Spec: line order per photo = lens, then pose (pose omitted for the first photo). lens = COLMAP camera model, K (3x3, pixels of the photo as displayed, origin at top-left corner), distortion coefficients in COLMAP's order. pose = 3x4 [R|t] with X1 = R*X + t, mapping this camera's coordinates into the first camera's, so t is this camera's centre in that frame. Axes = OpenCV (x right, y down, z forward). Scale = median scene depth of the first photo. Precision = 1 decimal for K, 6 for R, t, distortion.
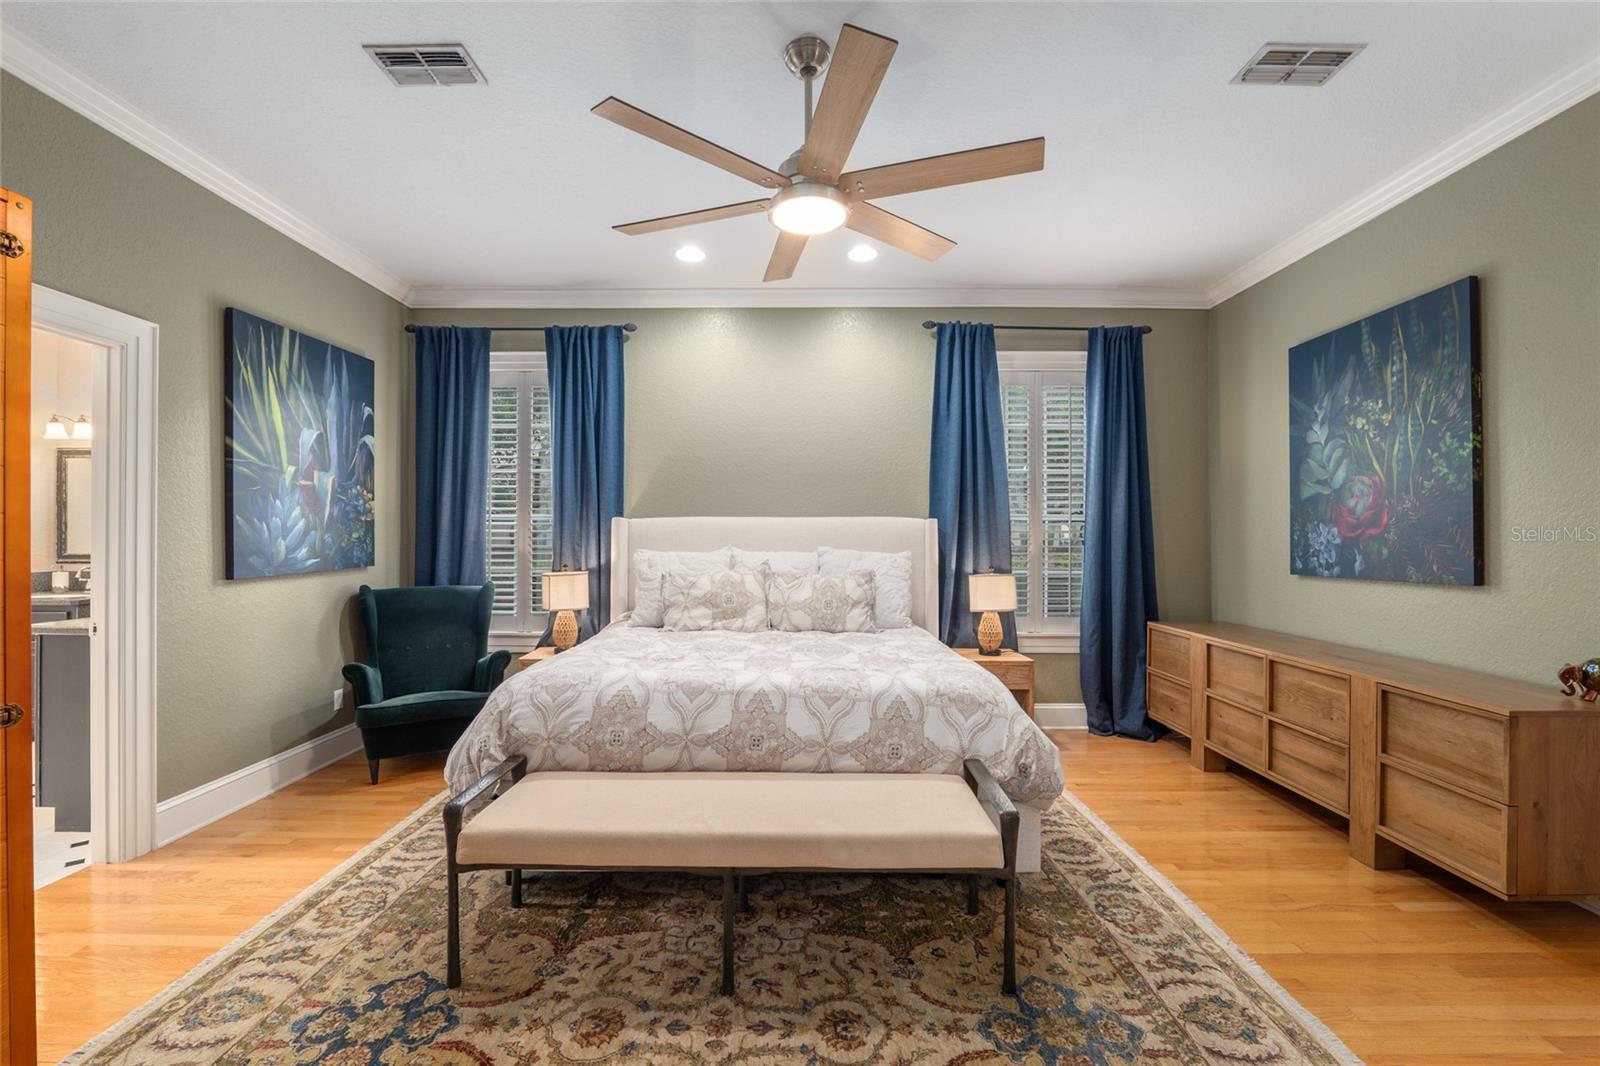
lens RADIAL K [[657.6, 0, 800.0], [0, 657.6, 533.0], [0, 0, 1]] dist [-0.000928, -0.000173]
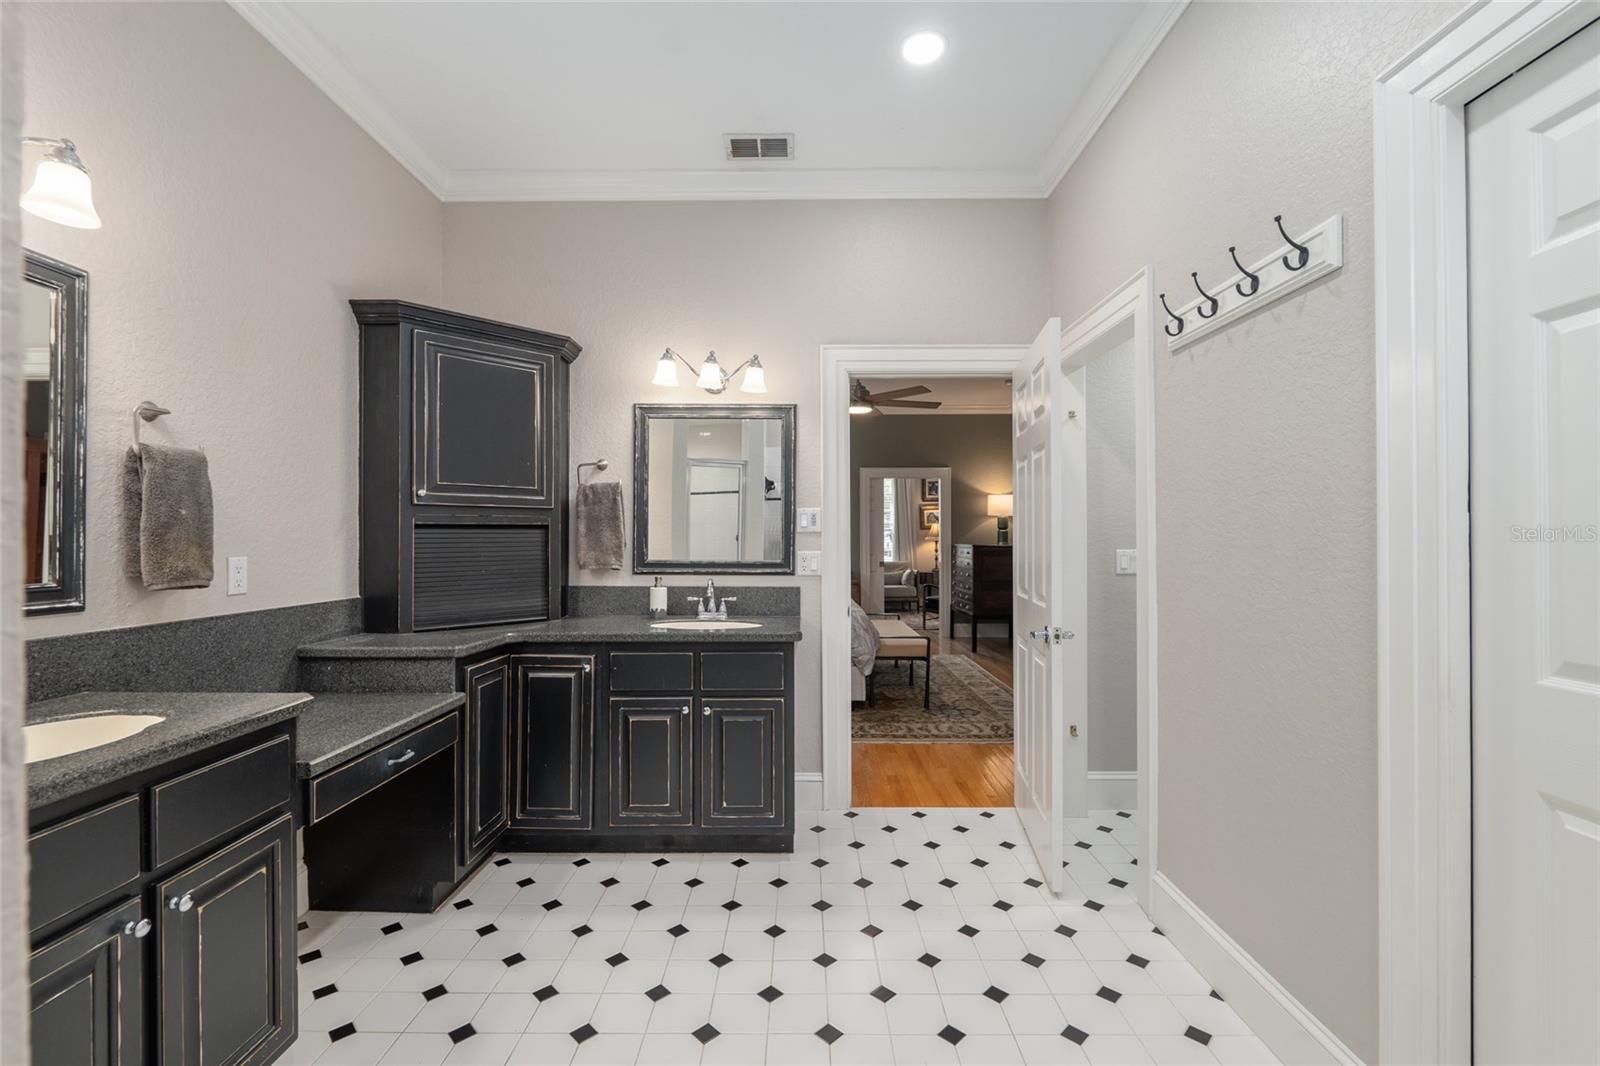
lens RADIAL K [[678.4, 0, 800.0], [0, 678.4, 533.0], [0, 0, 1]] dist [0.000210, 0.000001]
pose [[-0.001785, -0.000510, 0.999998, -3.017173], [-0.005500, 0.999985, 0.000500, 0.010704], [-0.999983, -0.005499, -0.001788, 1.433427]]
